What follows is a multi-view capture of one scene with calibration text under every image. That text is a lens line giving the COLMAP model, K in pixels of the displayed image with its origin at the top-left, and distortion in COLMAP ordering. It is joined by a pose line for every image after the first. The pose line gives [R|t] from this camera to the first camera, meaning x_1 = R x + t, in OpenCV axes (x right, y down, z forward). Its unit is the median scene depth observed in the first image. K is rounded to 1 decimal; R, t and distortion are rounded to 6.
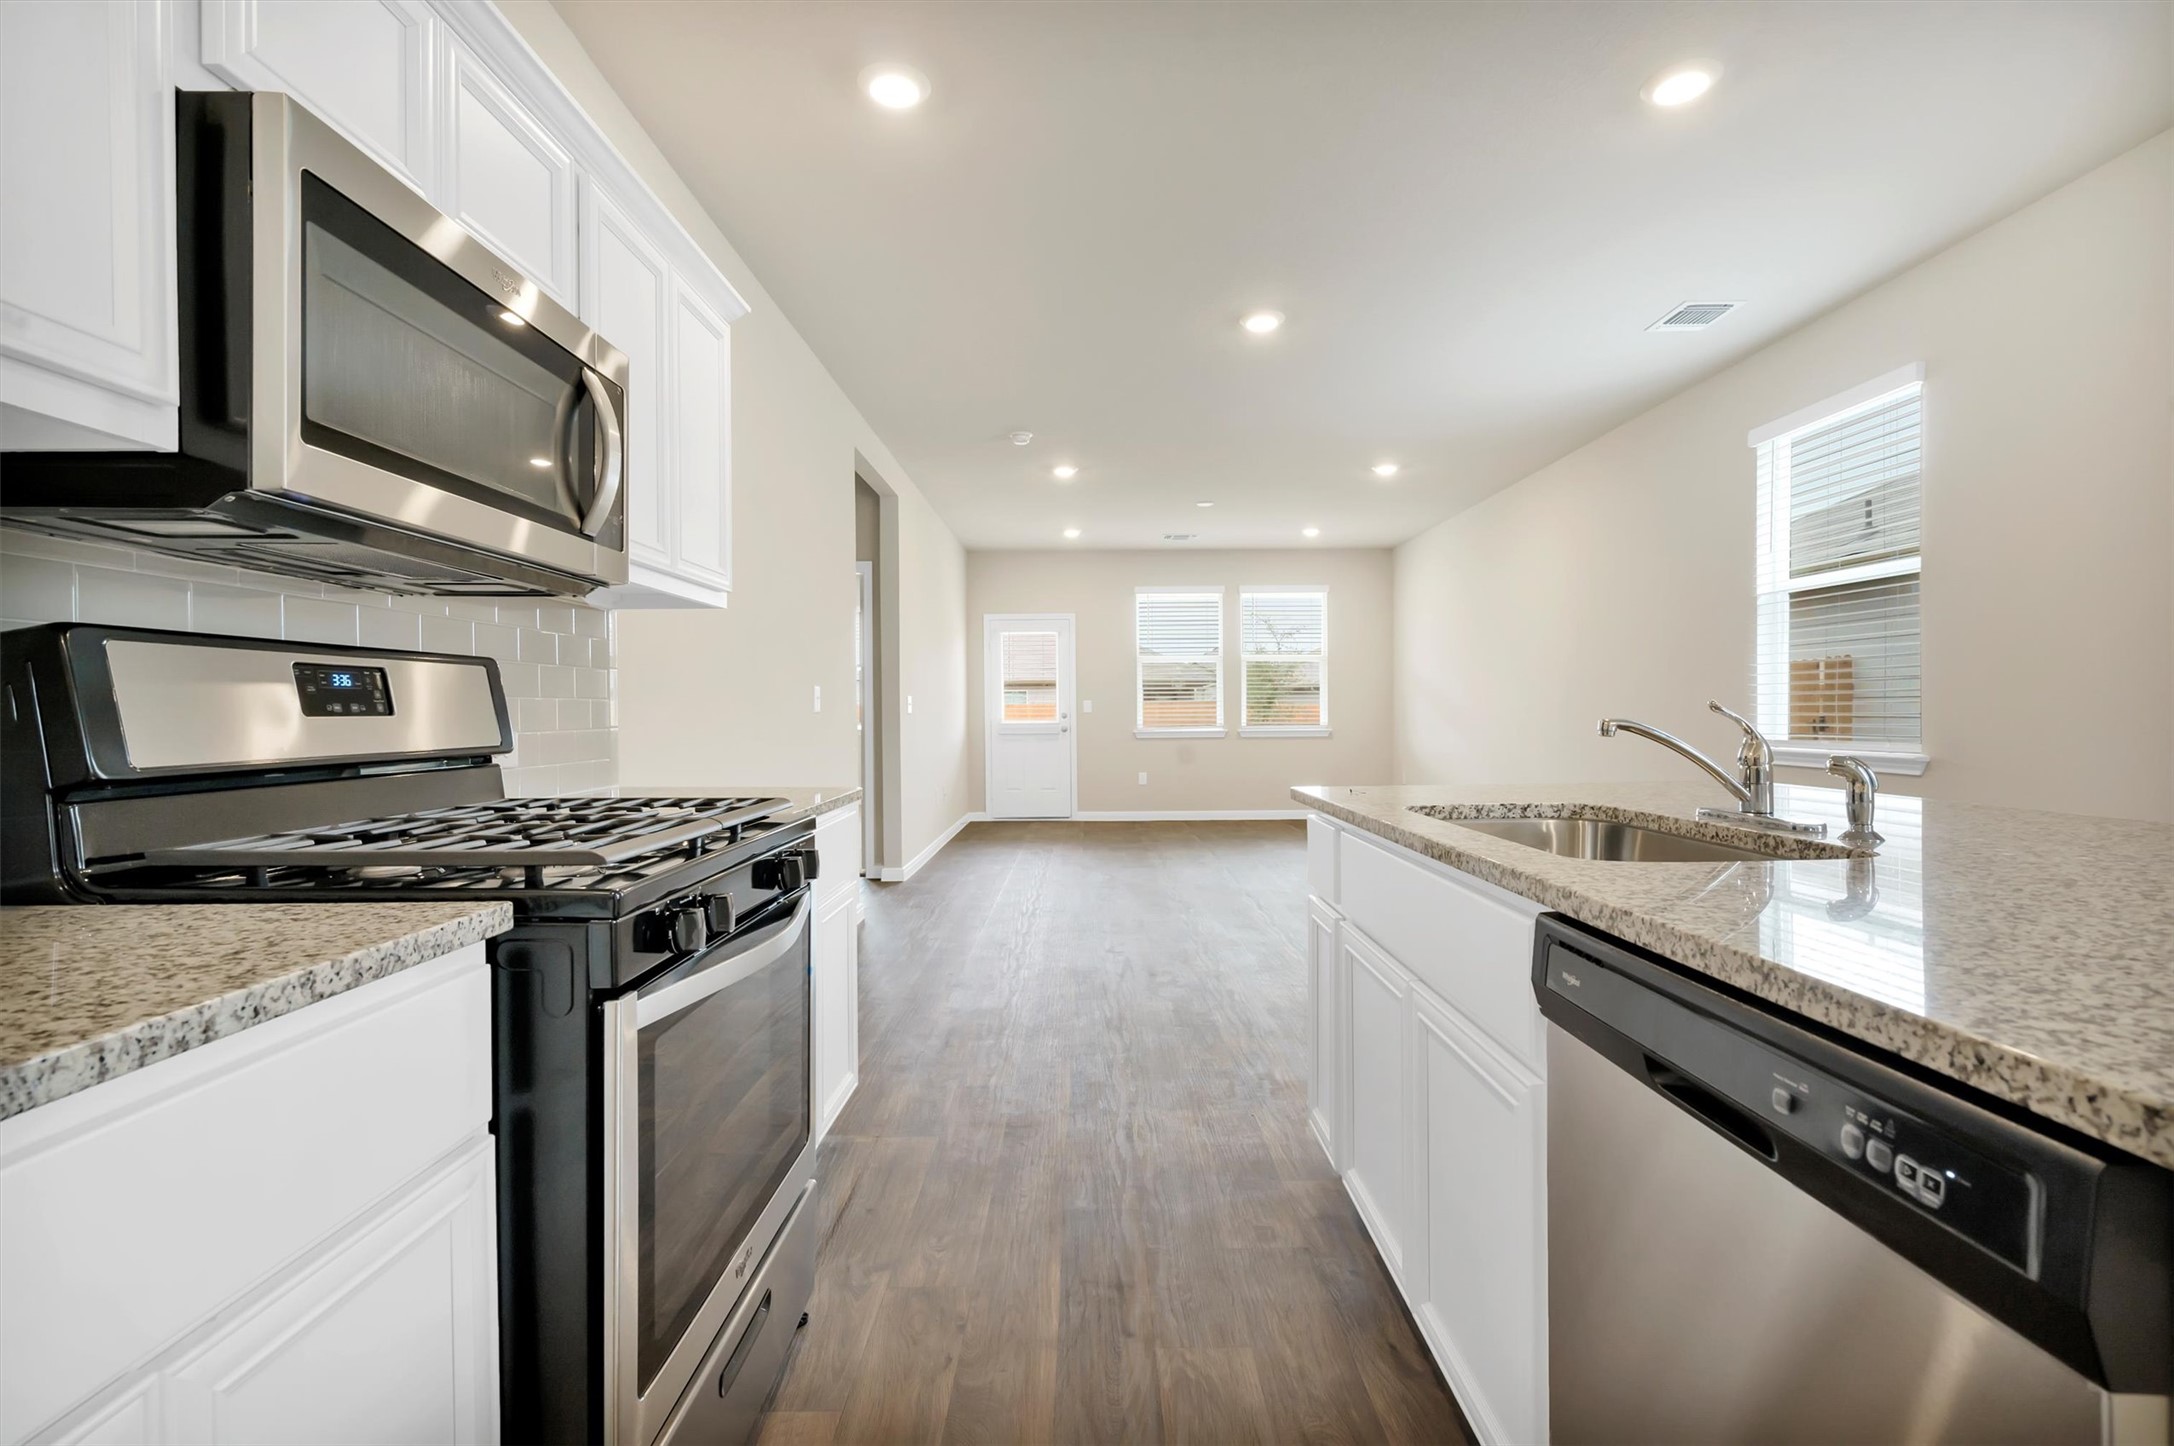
lens RADIAL K [[986.3, 0, 1097.9], [0, 986.3, 718.7], [0, 0, 1]] dist [-0.002271, -0.000337]
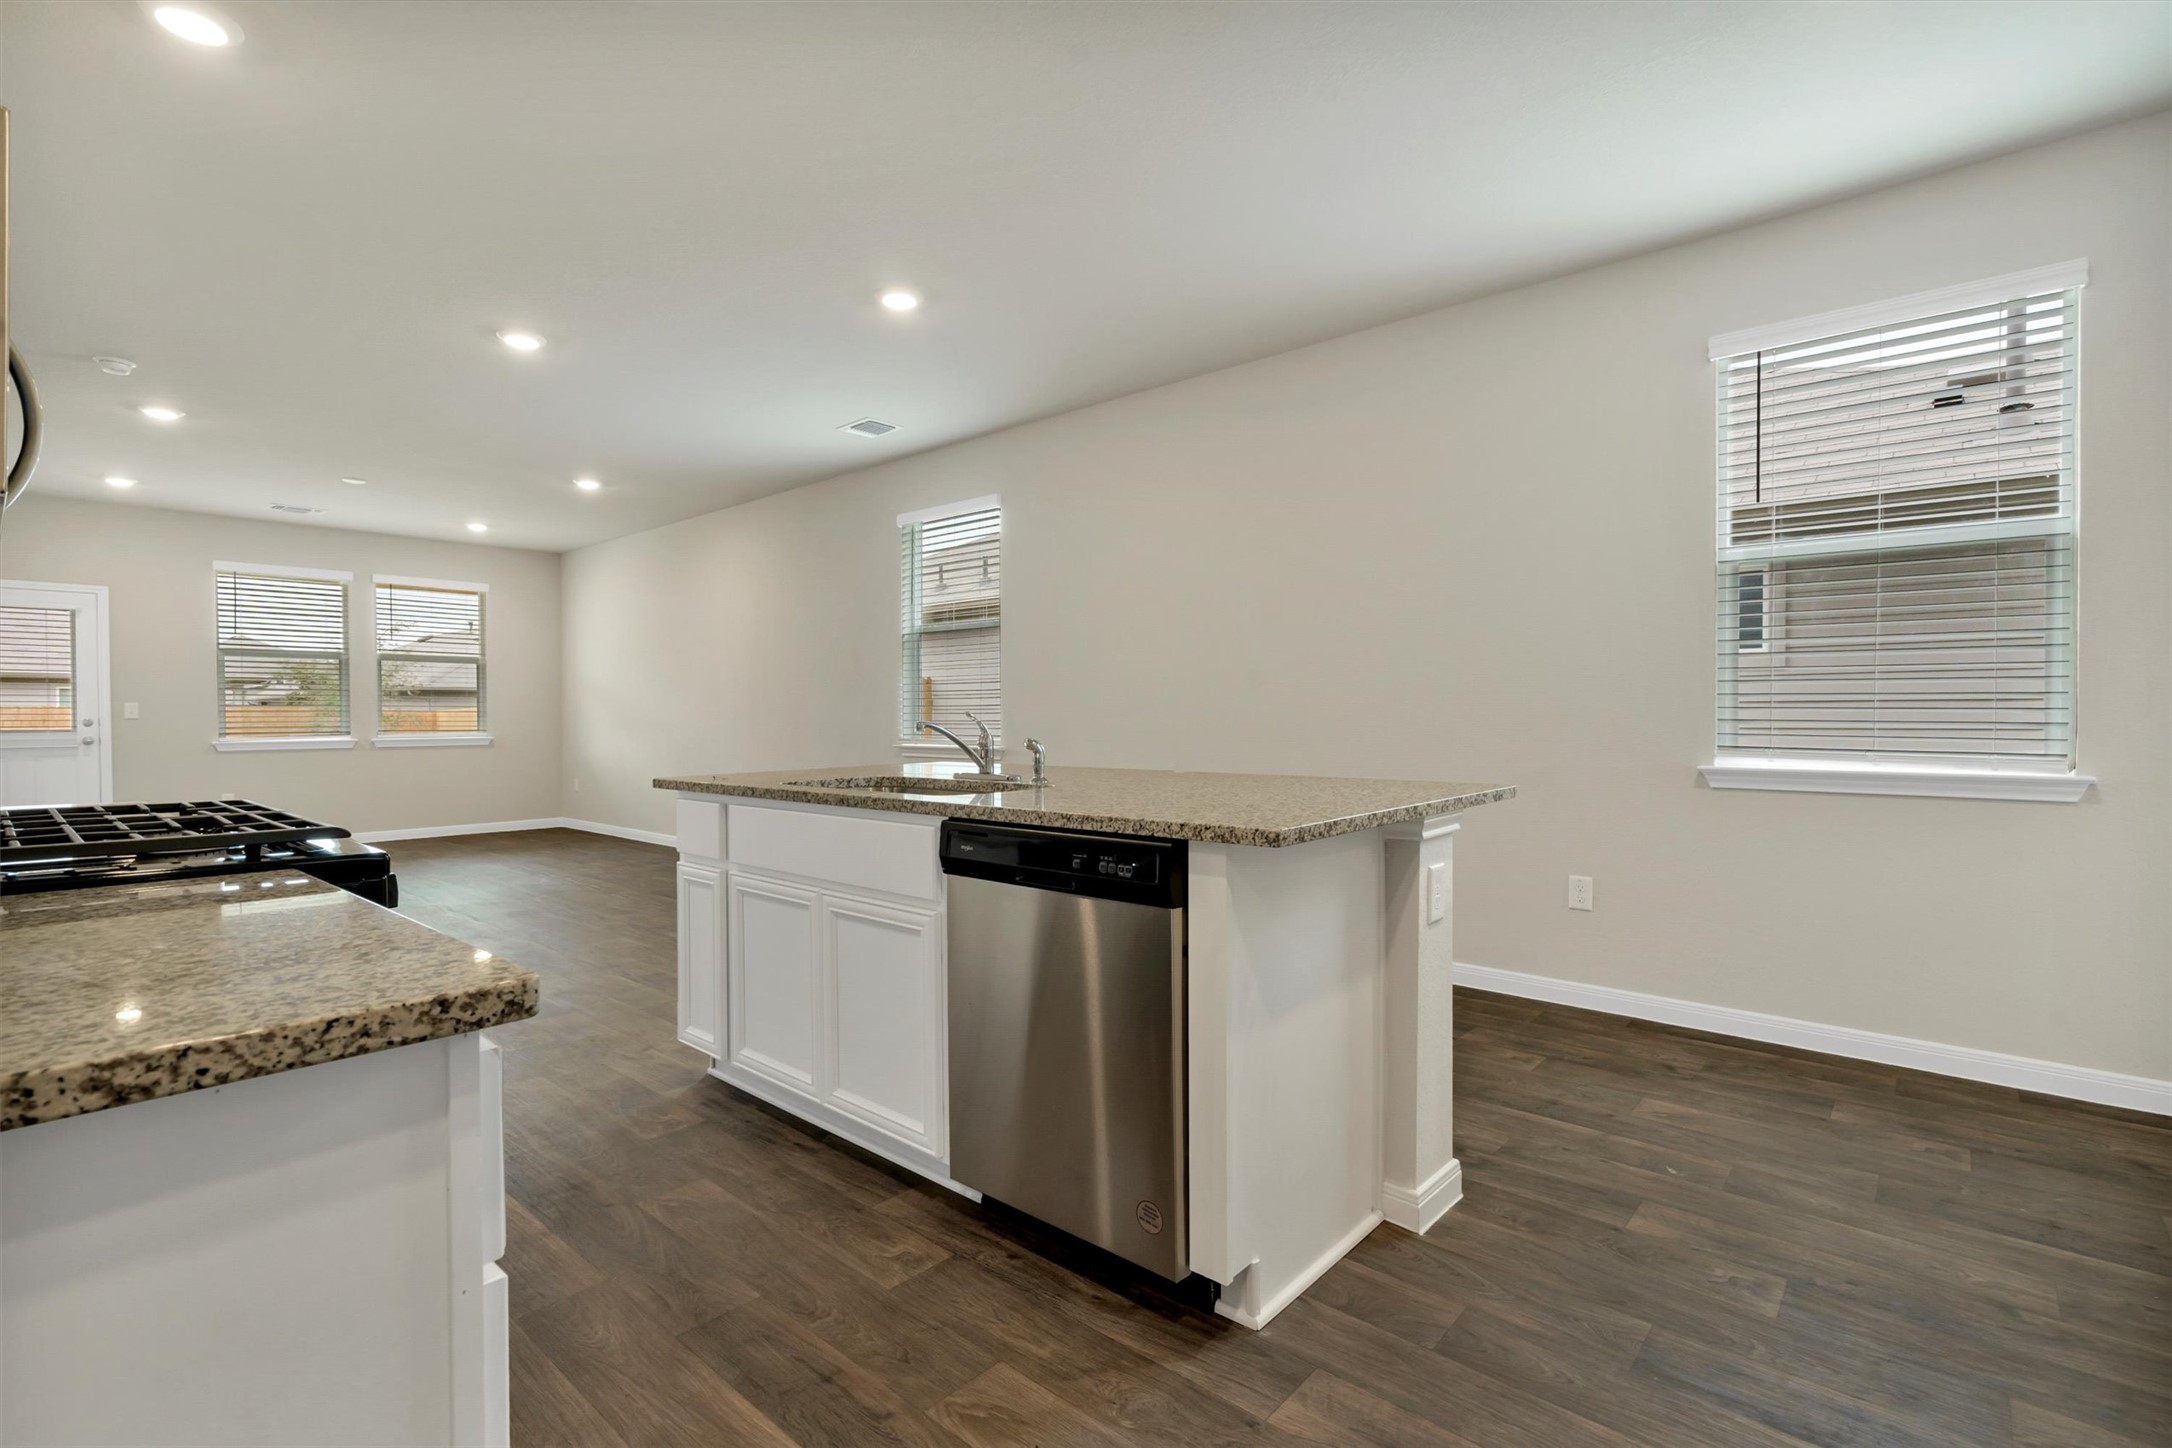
lens RADIAL K [[1012.7, 0, 1081.2], [0, 1012.7, 721.9], [0, 0, 1]] dist [-0.004279, -0.000274]
pose [[0.669647, -0.001745, 0.742678, -0.376577], [0.004794, 0.999987, -0.001973, 0.003627], [-0.742664, 0.004882, 0.669646, -0.237741]]
